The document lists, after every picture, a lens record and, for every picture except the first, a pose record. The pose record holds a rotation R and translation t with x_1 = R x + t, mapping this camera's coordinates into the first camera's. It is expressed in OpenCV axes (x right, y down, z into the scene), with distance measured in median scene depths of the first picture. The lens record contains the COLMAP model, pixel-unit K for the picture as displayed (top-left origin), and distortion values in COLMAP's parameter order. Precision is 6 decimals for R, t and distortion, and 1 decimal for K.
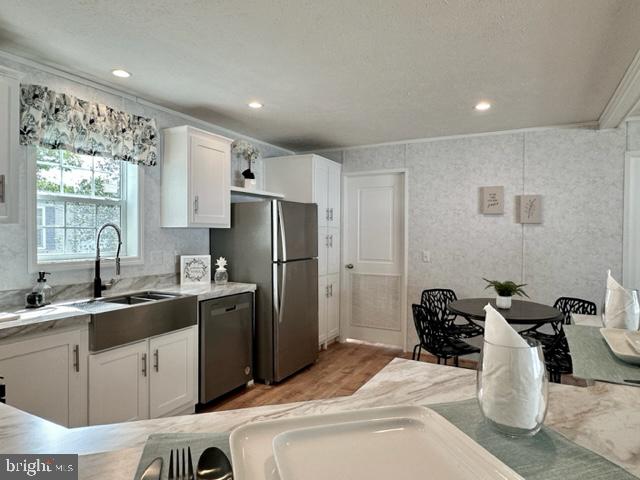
lens RADIAL K [[405.2, 0, 321.1], [0, 405.2, 239.7], [0, 0, 1]] dist [-0.011105, 0.003136]
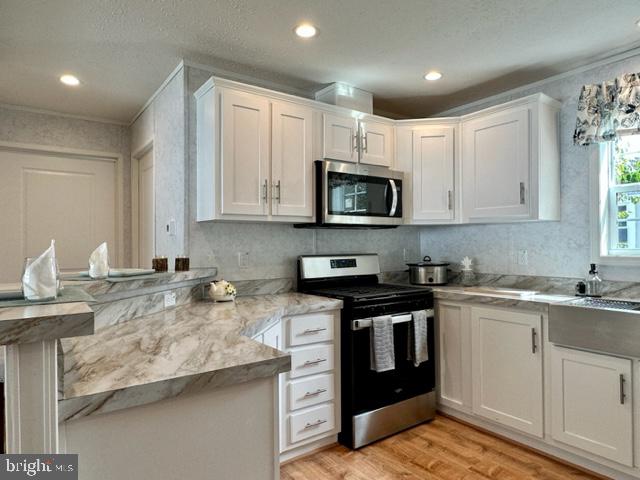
lens RADIAL K [[405.2, 0, 319.8], [0, 405.2, 239.9], [0, 0, 1]] dist [-0.011105, 0.003136]
pose [[-0.443604, -0.013567, -0.896120, 0.608148], [-0.004840, 0.999907, -0.012743, 0.039112], [0.896210, -0.001315, -0.443628, 0.942141]]
